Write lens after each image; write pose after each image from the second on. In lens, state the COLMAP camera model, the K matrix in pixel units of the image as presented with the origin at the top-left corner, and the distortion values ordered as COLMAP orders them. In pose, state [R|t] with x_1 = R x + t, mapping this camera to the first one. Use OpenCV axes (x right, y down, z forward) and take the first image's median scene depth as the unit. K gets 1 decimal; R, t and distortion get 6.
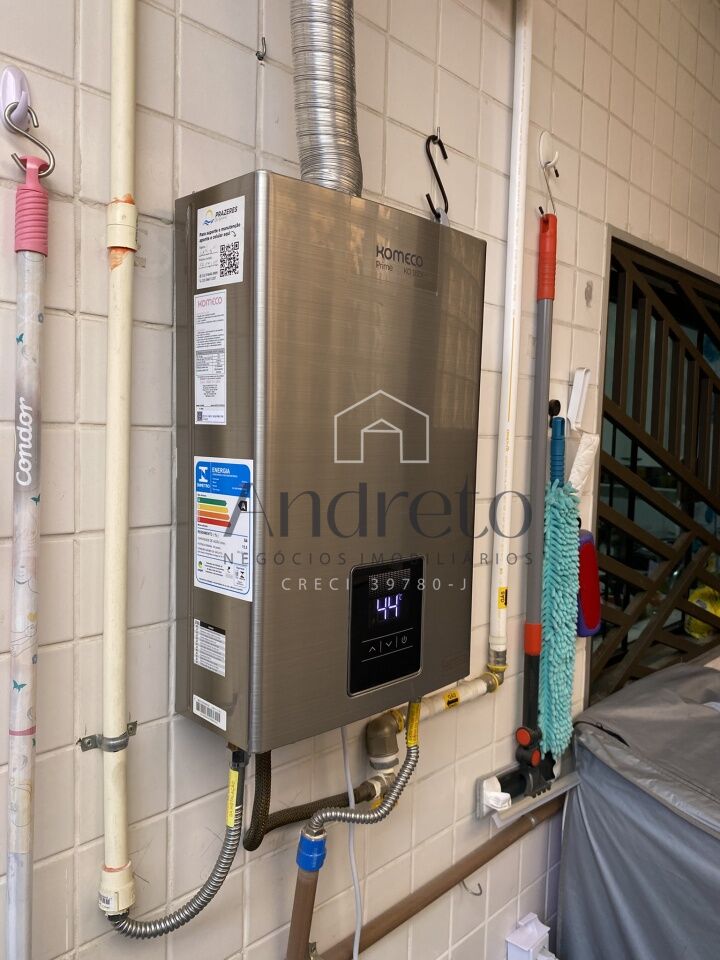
lens RADIAL K [[728.0, 0, 360.0], [0, 728.0, 480.0], [0, 0, 1]] dist [0.002641, -0.003347]
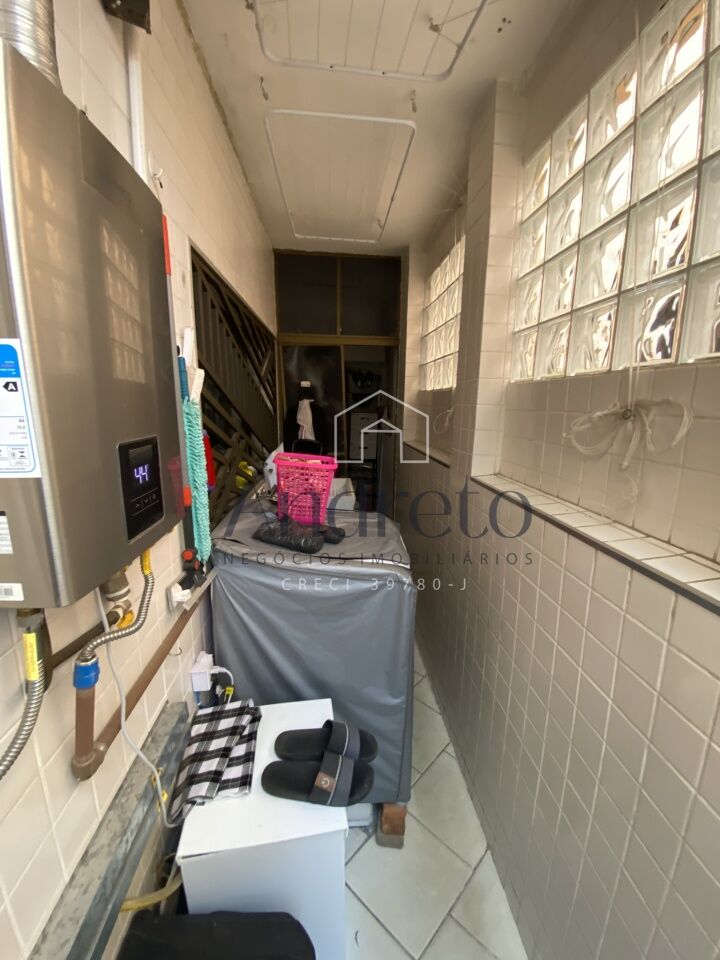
lens RADIAL K [[389.4, 0, 362.6], [0, 389.4, 475.2], [0, 0, 1]] dist [0.016422, -0.018805]
pose [[0.666513, -0.156142, 0.728958, -0.166908], [0.049251, 0.984906, 0.165934, 0.060788], [-0.743865, -0.074695, 0.664143, 0.172227]]
